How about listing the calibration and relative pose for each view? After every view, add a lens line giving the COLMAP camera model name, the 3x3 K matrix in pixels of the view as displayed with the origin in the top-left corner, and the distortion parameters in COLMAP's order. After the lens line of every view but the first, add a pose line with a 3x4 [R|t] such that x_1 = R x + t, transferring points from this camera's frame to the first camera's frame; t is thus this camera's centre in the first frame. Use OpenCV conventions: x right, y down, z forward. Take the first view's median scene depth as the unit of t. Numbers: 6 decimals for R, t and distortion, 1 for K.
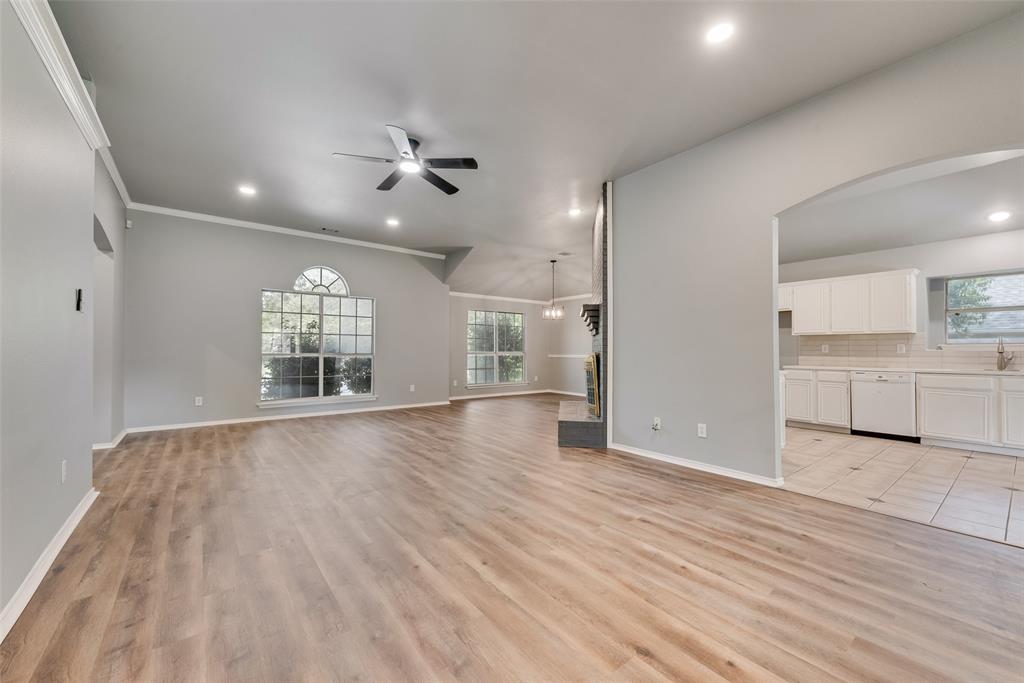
lens RADIAL K [[399.9, 0, 511.1], [0, 399.9, 345.9], [0, 0, 1]] dist [0.016316, -0.004831]
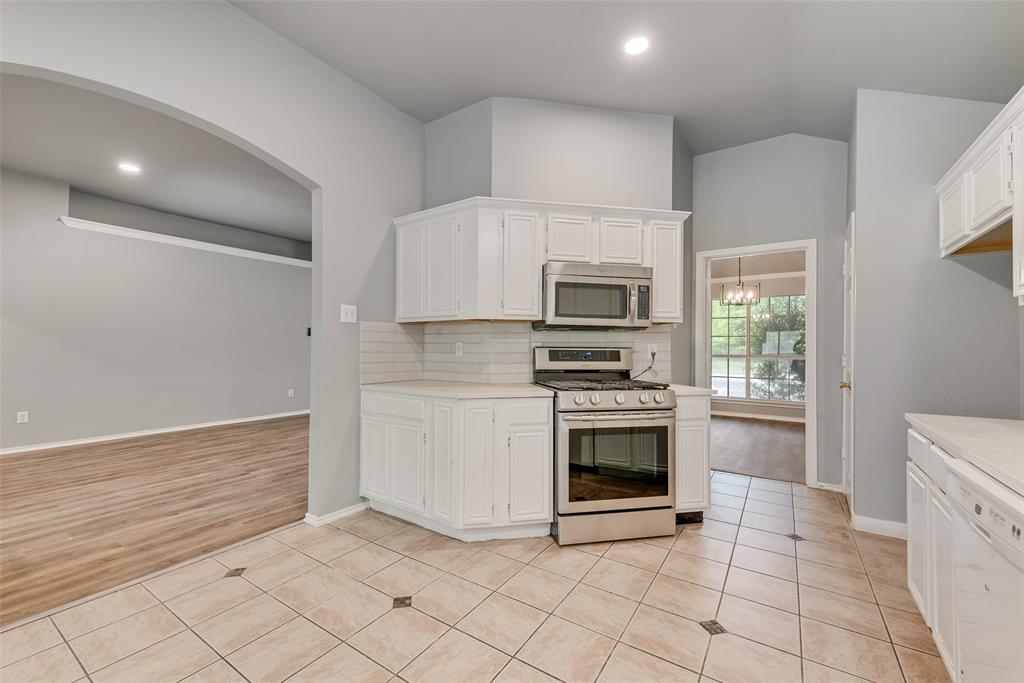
lens RADIAL K [[416.0, 0, 512.0], [0, 416.0, 341.5], [0, 0, 1]] dist [0.001068, 0.000171]
pose [[0.325197, -0.017350, -0.945487, 1.395795], [0.005818, 0.999849, -0.016347, 0.000808], [0.945629, -0.000185, 0.325249, 0.976898]]
